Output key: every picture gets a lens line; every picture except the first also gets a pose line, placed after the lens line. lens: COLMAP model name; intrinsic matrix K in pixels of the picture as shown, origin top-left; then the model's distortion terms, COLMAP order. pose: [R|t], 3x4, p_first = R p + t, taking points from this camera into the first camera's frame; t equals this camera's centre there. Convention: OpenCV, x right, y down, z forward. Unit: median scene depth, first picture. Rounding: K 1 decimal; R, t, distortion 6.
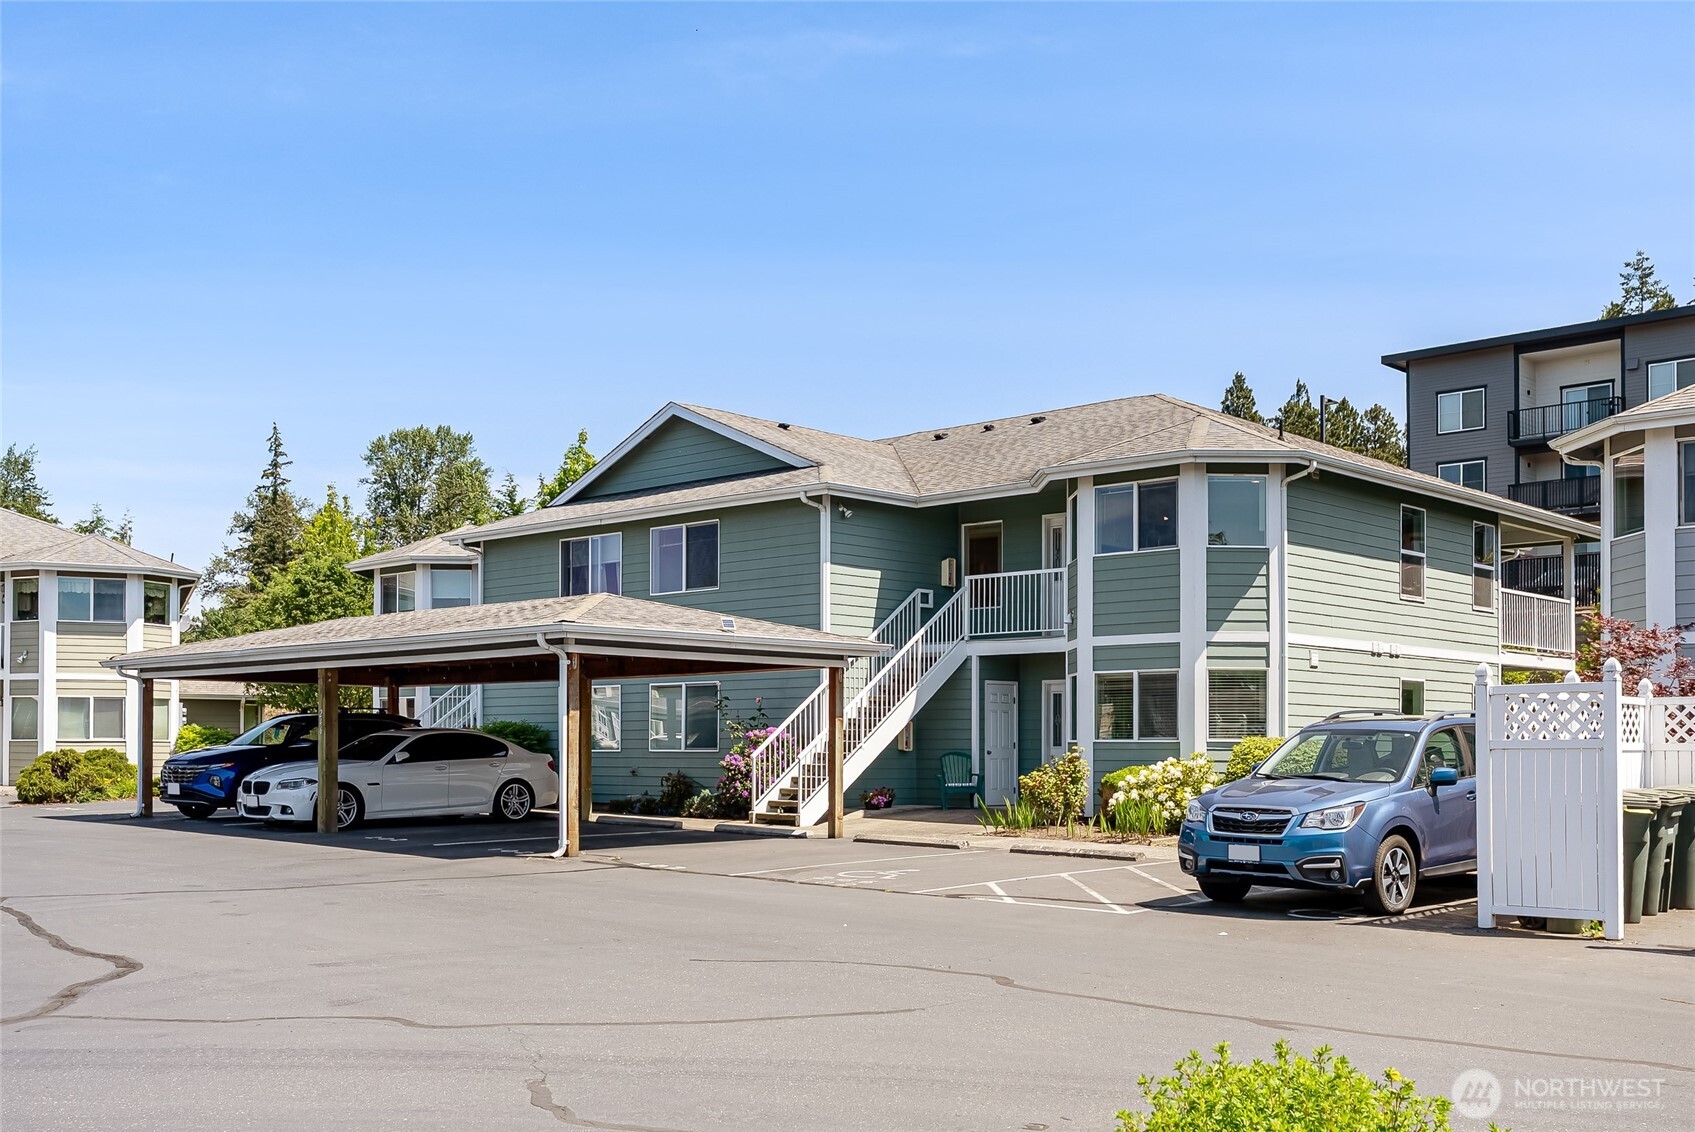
lens RADIAL K [[1715.7, 0, 849.7], [0, 1715.7, 687.6], [0, 0, 1]] dist [0.000864, 0.005871]
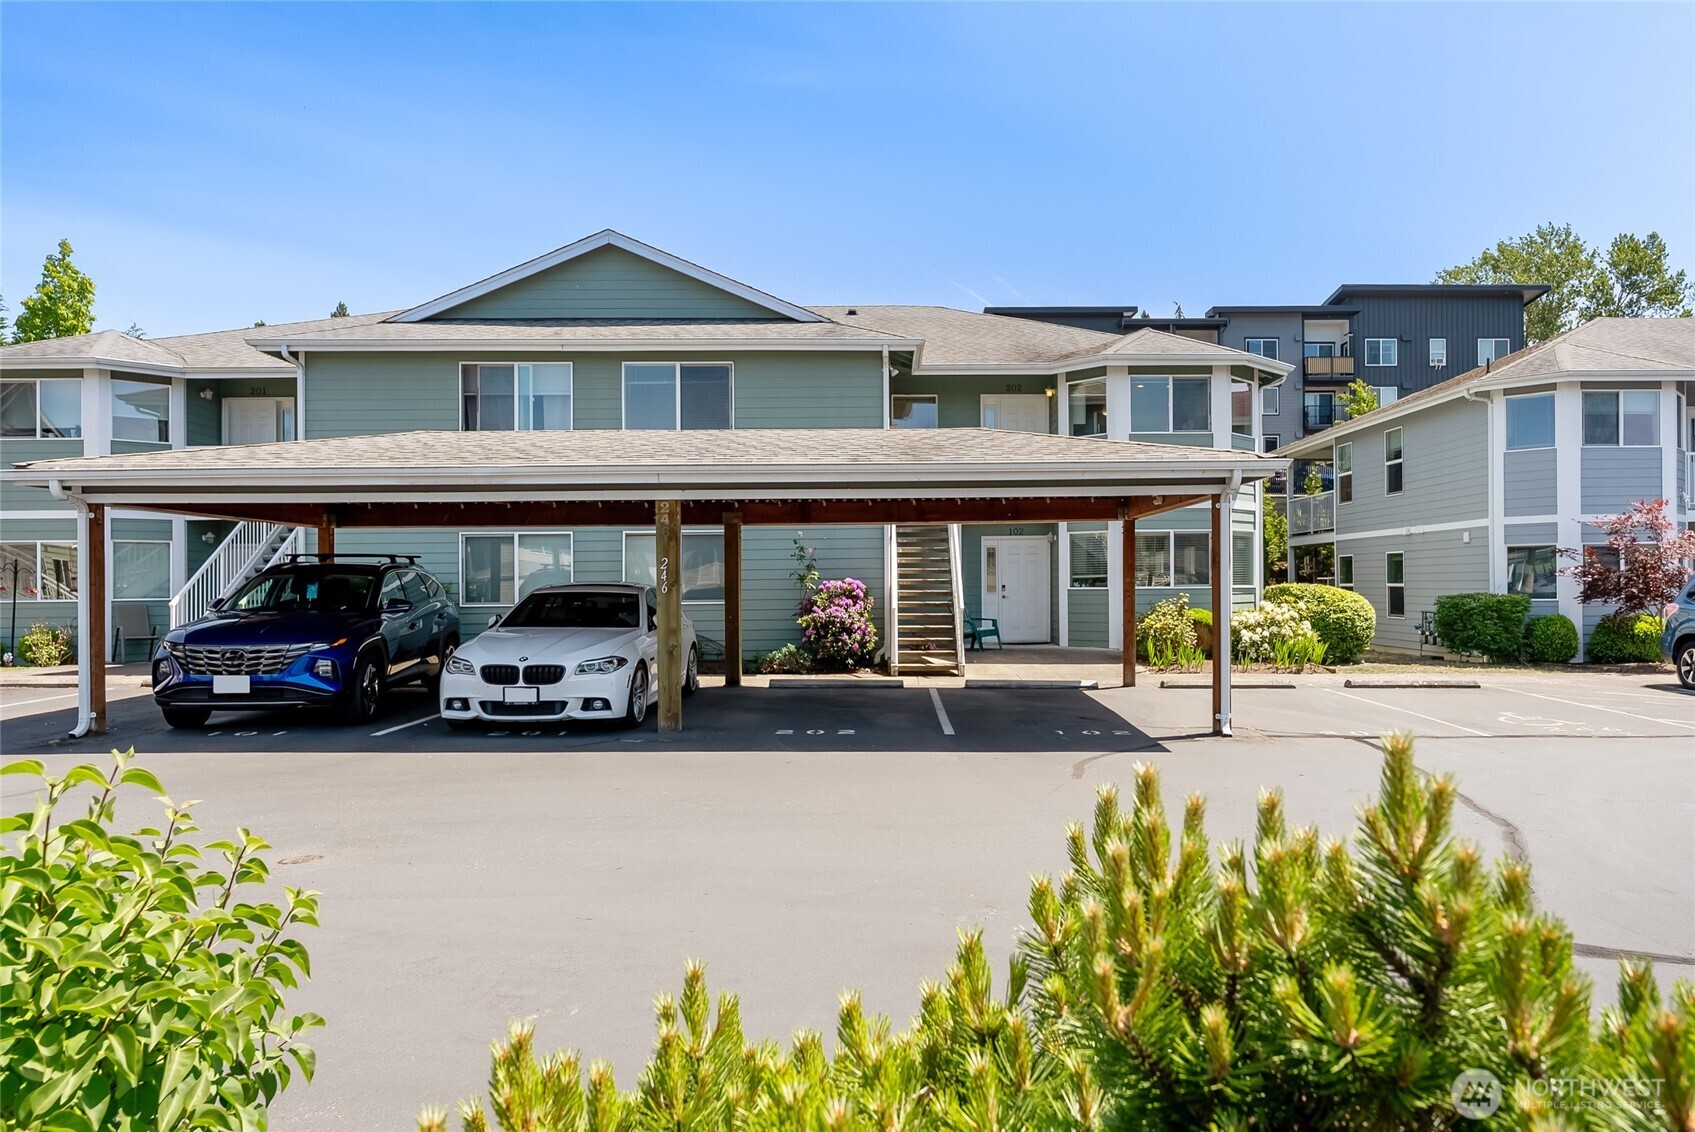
lens RADIAL K [[1122.6, 0, 925.3], [0, 1122.6, 581.7], [0, 0, 1]] dist [0.001033, 0.000730]
pose [[0.707214, -0.009051, 0.706942, -0.516500], [-0.014069, 0.999540, 0.026872, 0.007646], [-0.706860, -0.028951, 0.706761, 0.550215]]
